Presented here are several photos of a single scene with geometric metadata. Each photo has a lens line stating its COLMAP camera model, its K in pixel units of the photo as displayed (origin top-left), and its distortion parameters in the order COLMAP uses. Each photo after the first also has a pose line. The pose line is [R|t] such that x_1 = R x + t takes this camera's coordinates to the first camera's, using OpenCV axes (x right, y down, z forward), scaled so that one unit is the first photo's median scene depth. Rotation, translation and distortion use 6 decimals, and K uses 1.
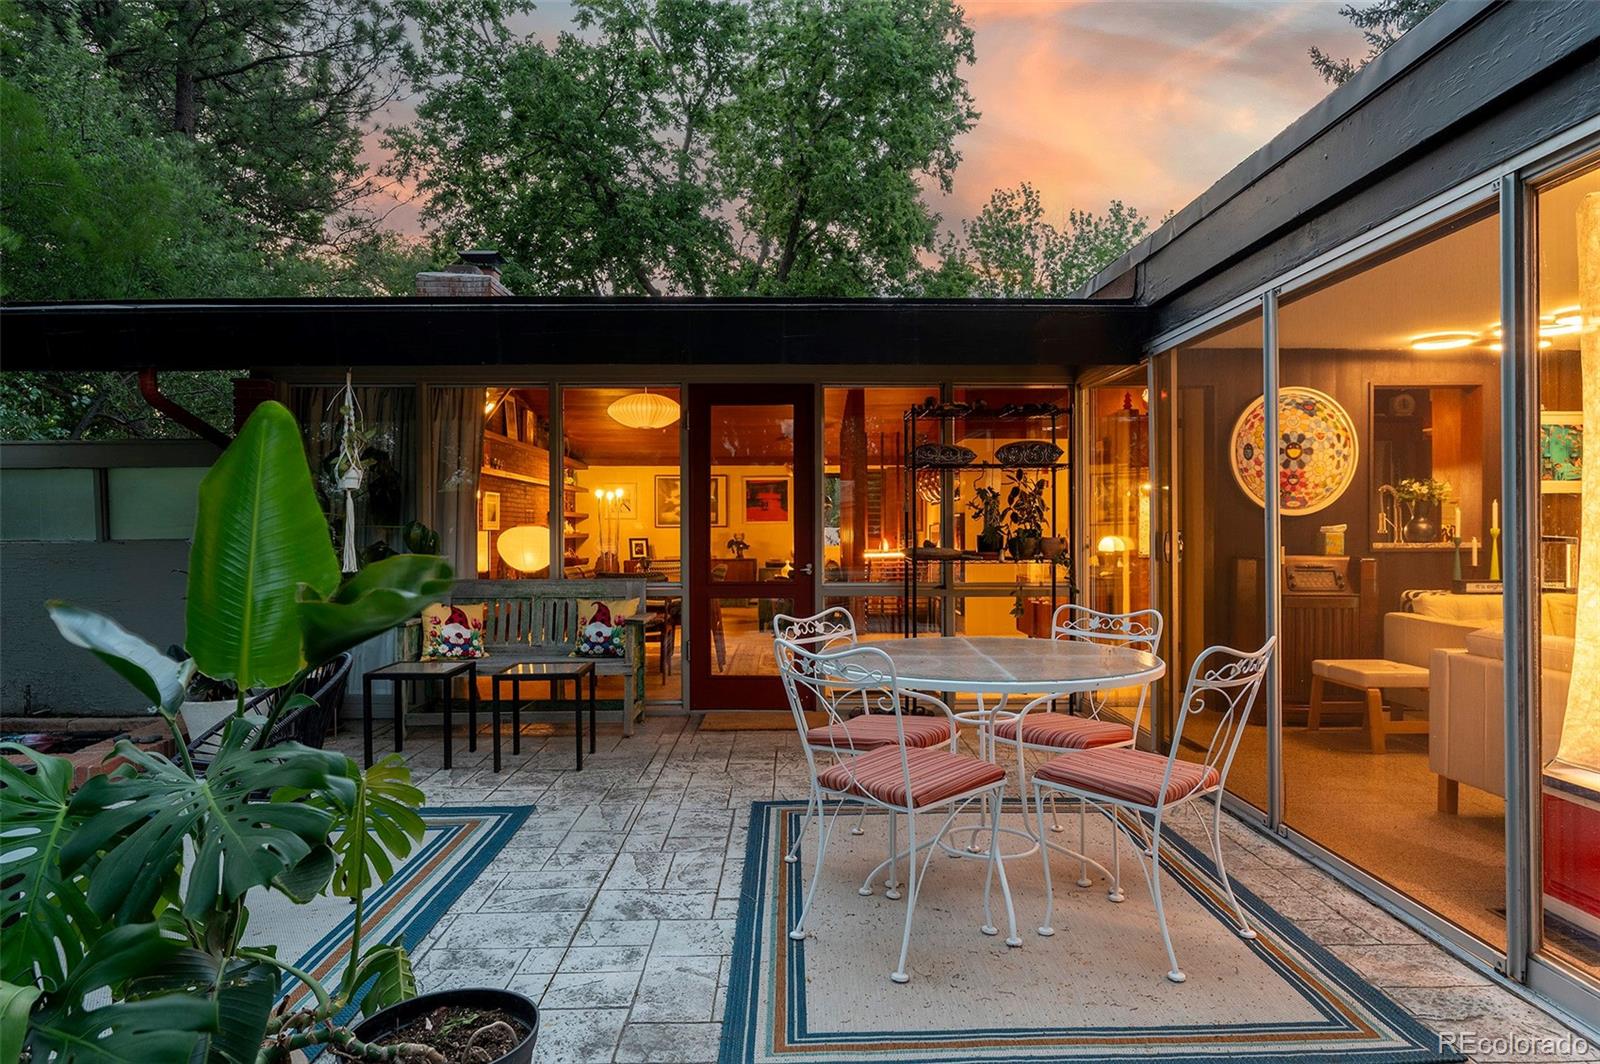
lens RADIAL K [[978.9, 0, 800.0], [0, 978.9, 532.0], [0, 0, 1]] dist [-0.000391, -0.000154]
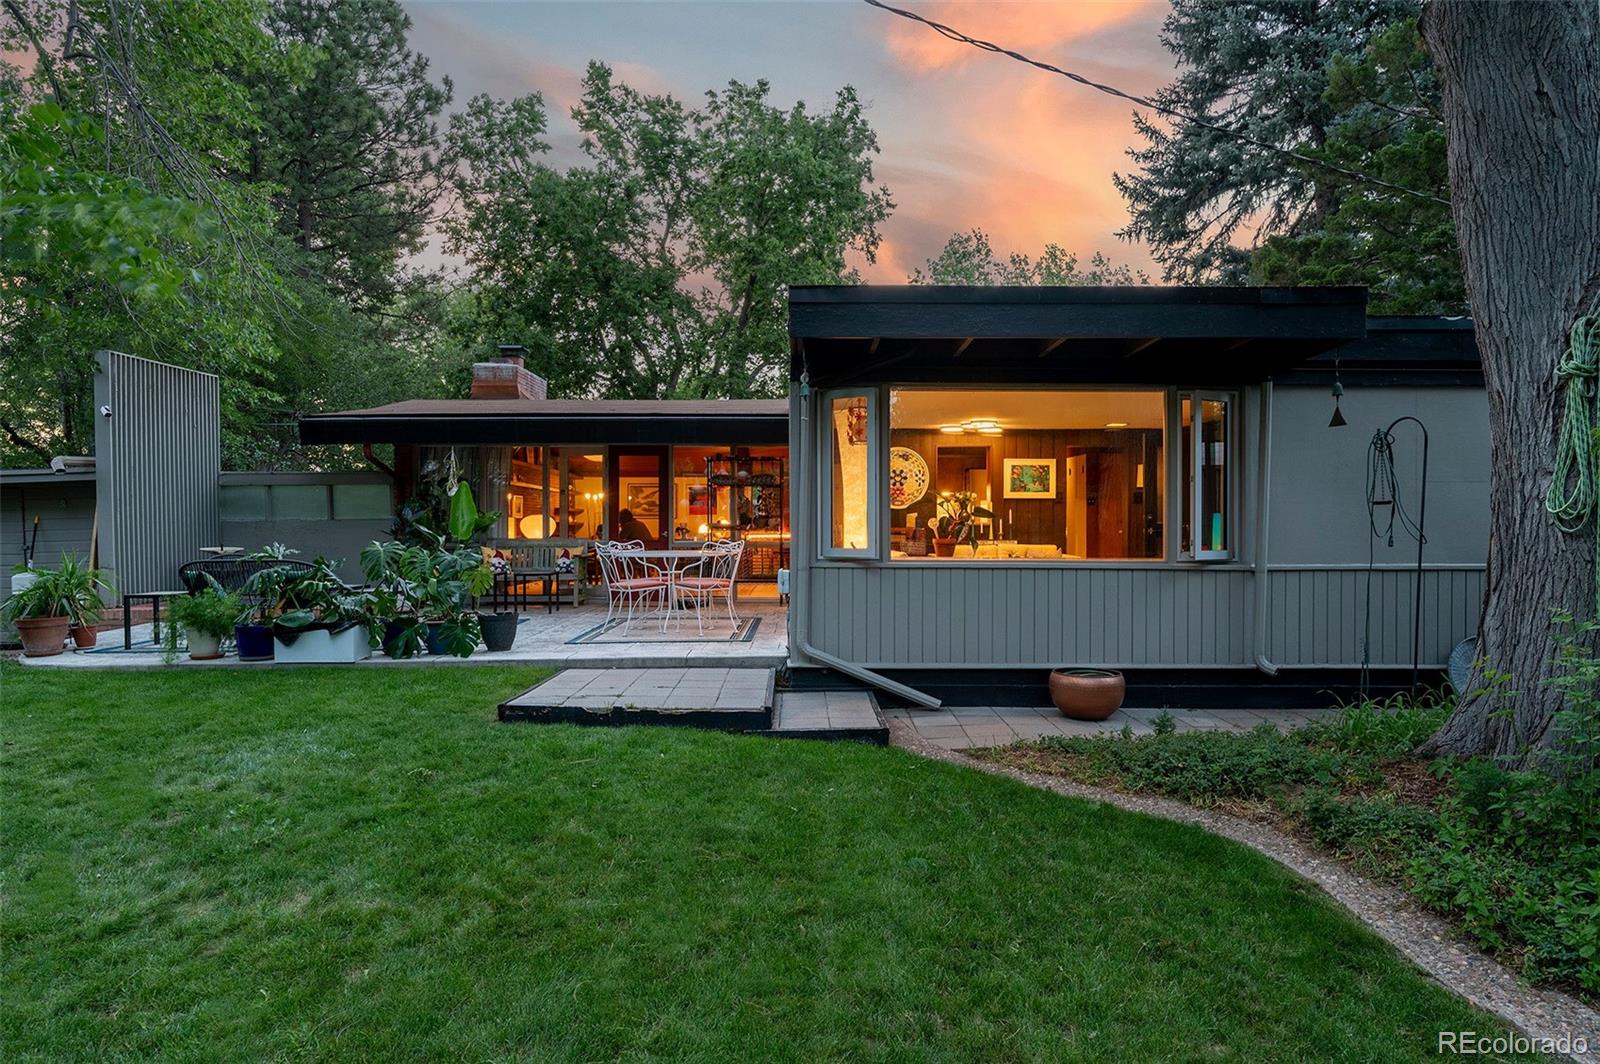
lens RADIAL K [[949.5, 0, 800.0], [0, 949.5, 532.0], [0, 0, 1]] dist [0.022975, 0.000037]
pose [[0.999677, 0.002274, -0.025332, 0.122486], [-0.002229, 0.999996, 0.001817, 0.010236], [0.025336, -0.001760, 0.999677, -0.360821]]
